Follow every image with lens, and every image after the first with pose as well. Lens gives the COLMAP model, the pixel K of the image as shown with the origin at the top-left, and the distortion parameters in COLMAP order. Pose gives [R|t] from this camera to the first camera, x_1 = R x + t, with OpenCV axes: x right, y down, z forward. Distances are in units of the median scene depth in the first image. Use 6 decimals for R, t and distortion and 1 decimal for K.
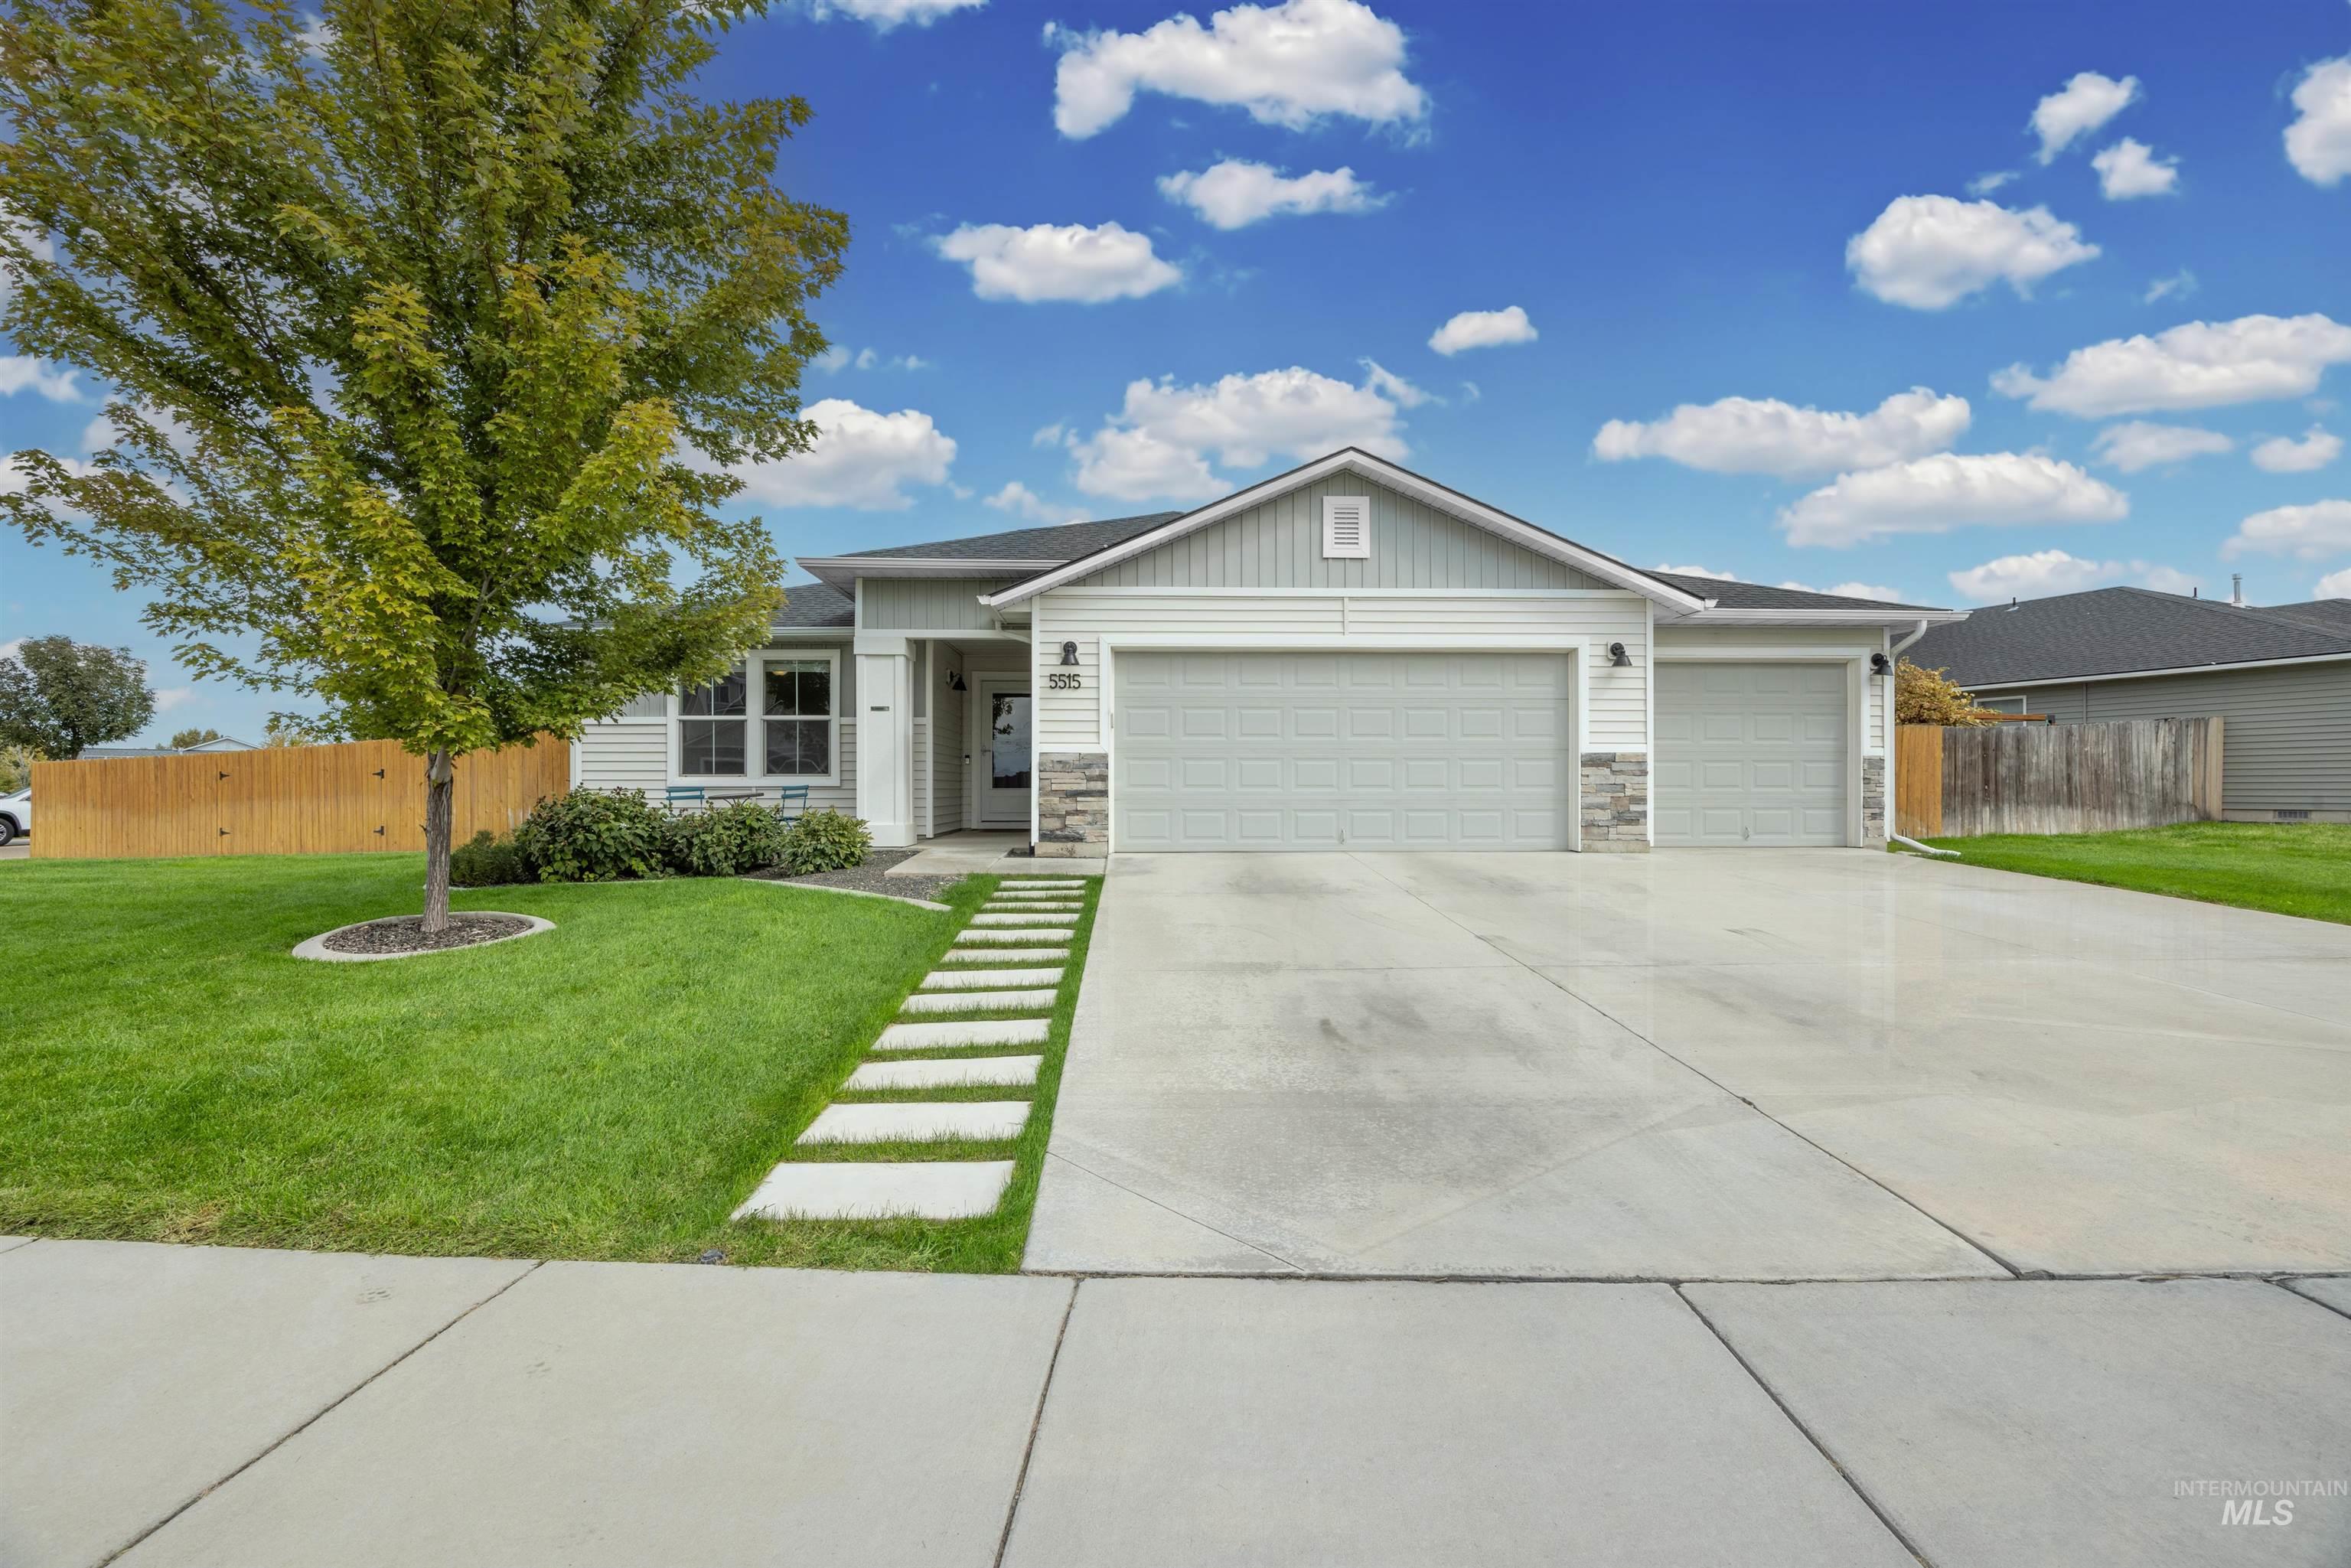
lens RADIAL K [[1026.1, 0, 1173.4], [0, 1026.1, 778.4], [0, 0, 1]] dist [-0.000943, 0.000064]
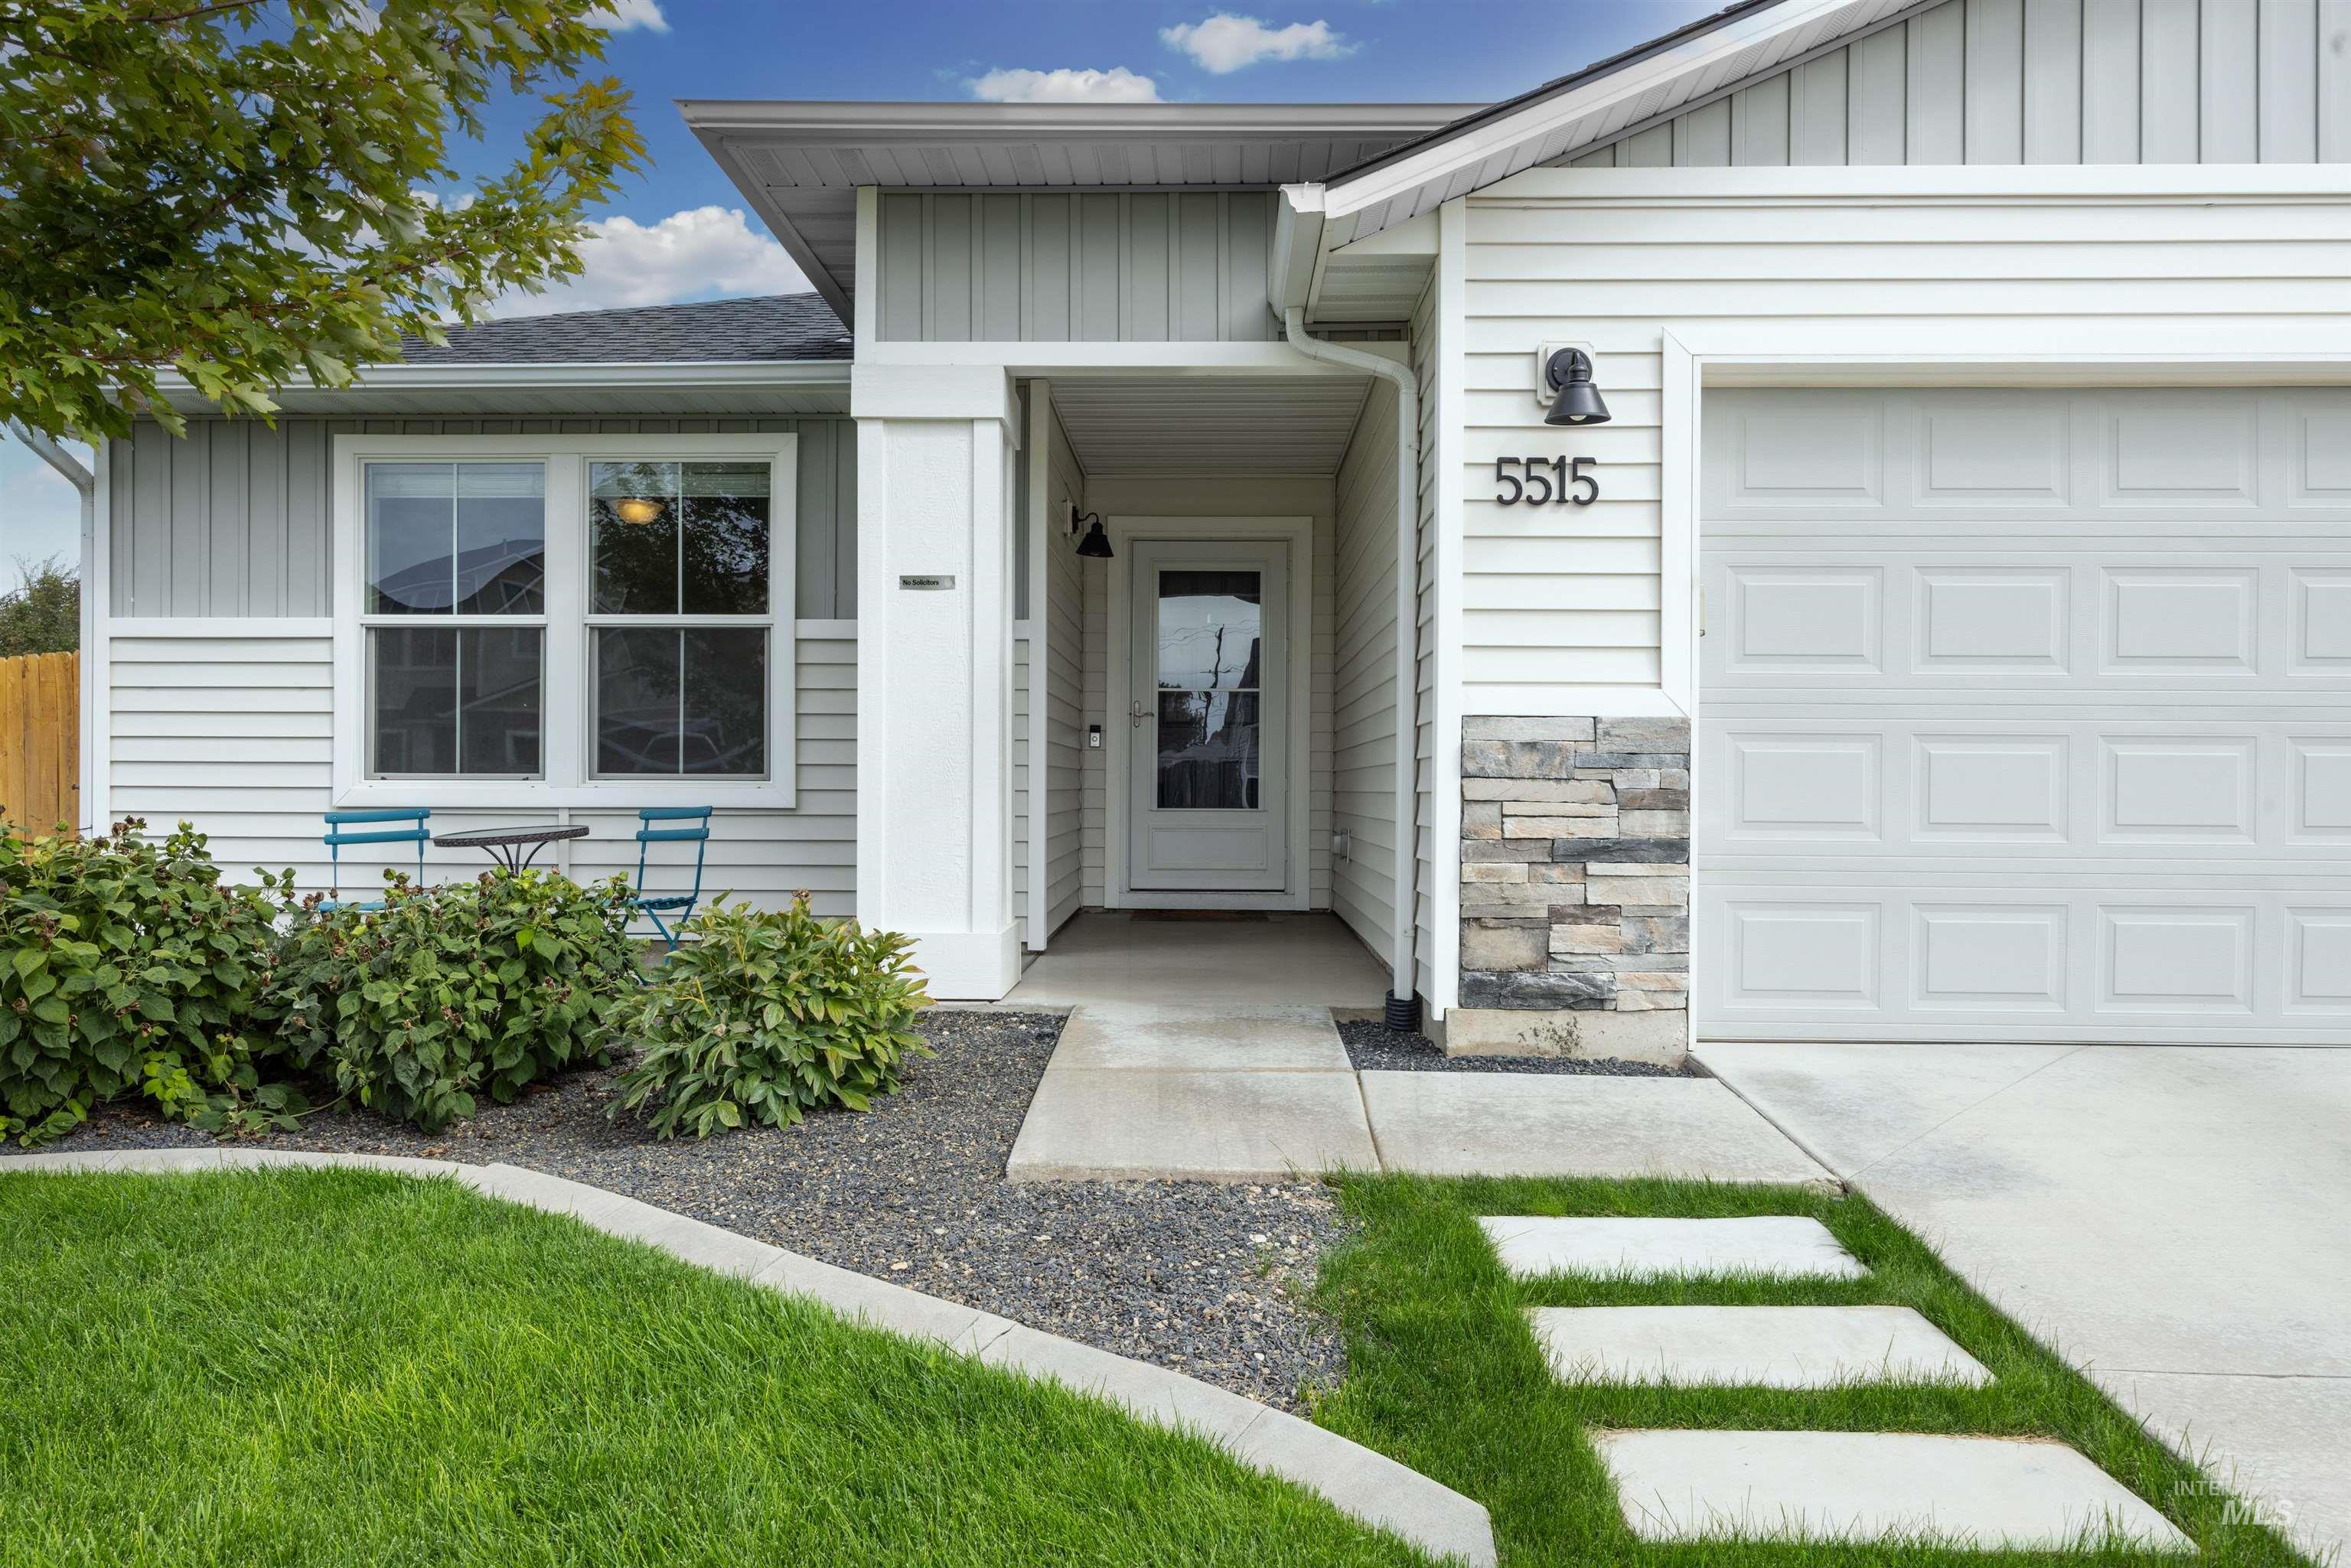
lens RADIAL K [[1618.7, 0, 1179.0], [0, 1618.7, 782.3], [0, 0, 1]] dist [0.012041, -0.002601]
pose [[0.998731, 0.005739, -0.050044, -0.189116], [-0.005205, 0.999928, 0.010798, -0.009859], [0.050102, -0.010524, 0.998689, 0.510188]]
